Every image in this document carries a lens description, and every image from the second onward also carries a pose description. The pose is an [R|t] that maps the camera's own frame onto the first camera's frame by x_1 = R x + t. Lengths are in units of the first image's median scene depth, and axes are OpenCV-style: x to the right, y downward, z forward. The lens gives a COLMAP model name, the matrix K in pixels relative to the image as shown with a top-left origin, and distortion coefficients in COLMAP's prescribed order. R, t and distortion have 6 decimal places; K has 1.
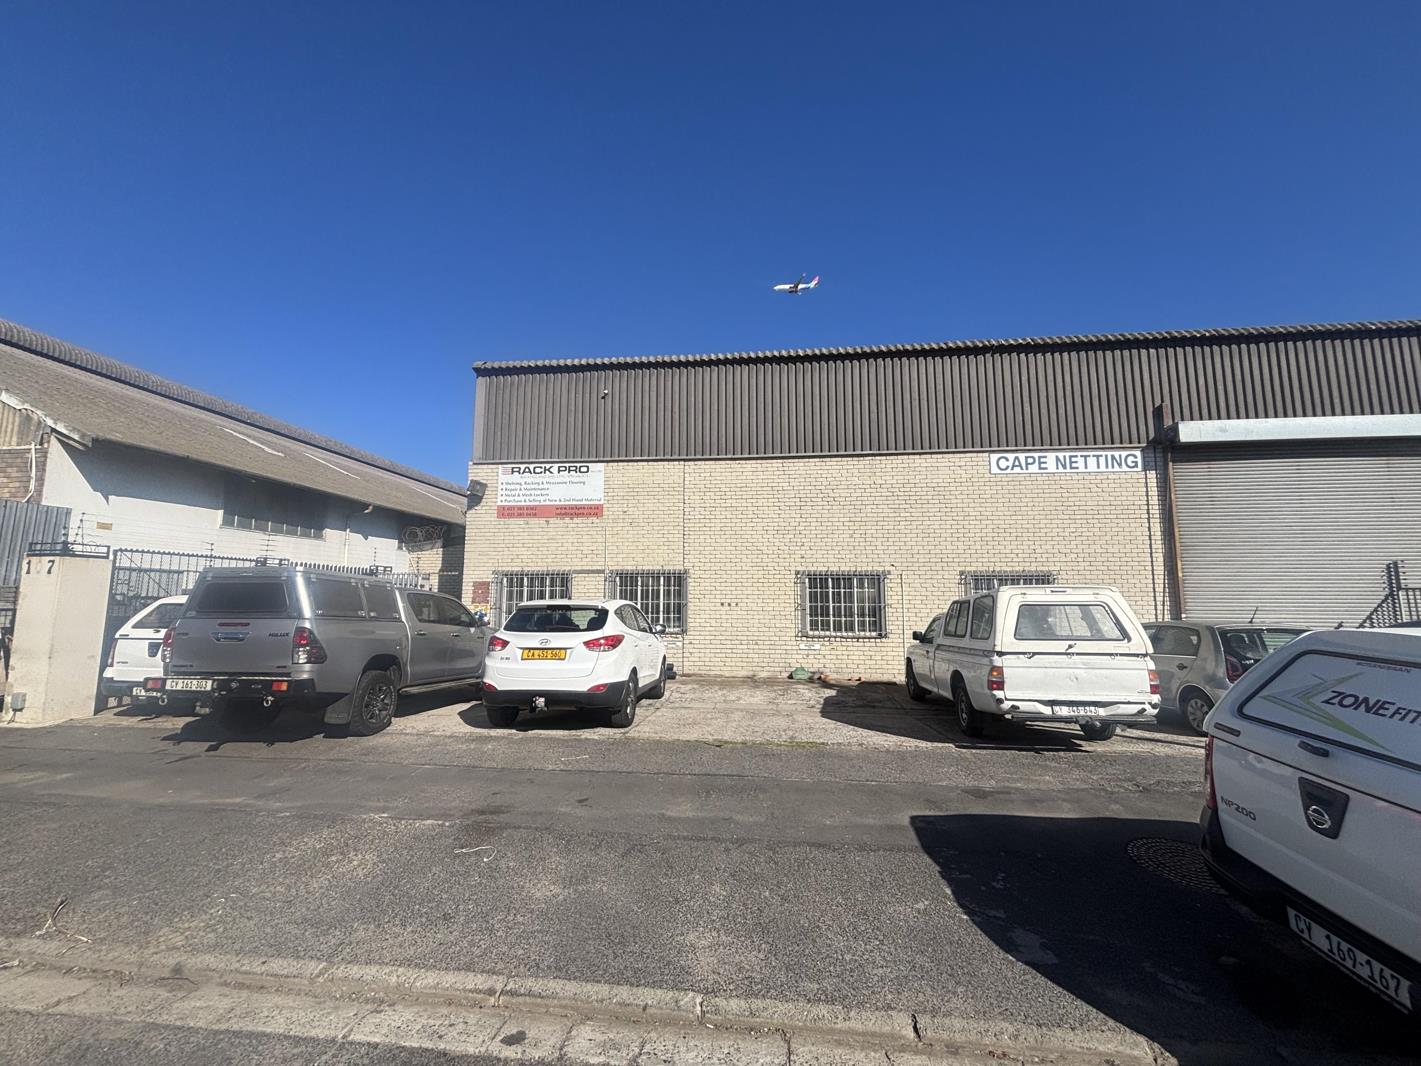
lens RADIAL K [[569.1, 0, 710.8], [0, 569.1, 529.3], [0, 0, 1]] dist [0.001830, 0.000056]
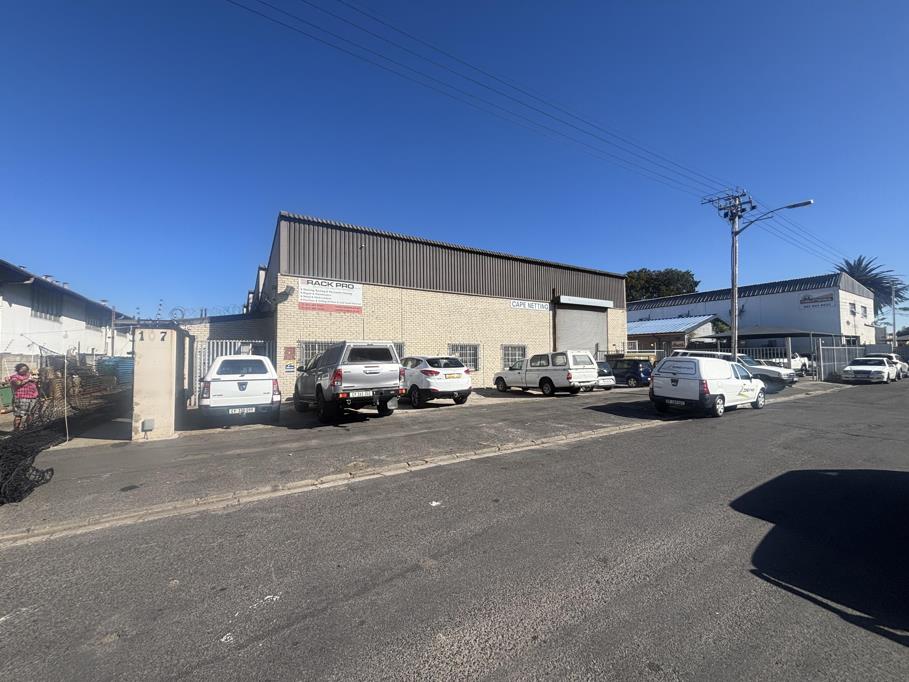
lens RADIAL K [[364.1, 0, 453.5], [0, 364.1, 341.5], [0, 0, 1]] dist [0.001830, 0.000056]
pose [[0.782042, 0.016705, 0.623002, -0.754890], [-0.063881, 0.996524, 0.053468, -0.013434], [-0.619943, -0.081612, 0.780391, -0.148722]]
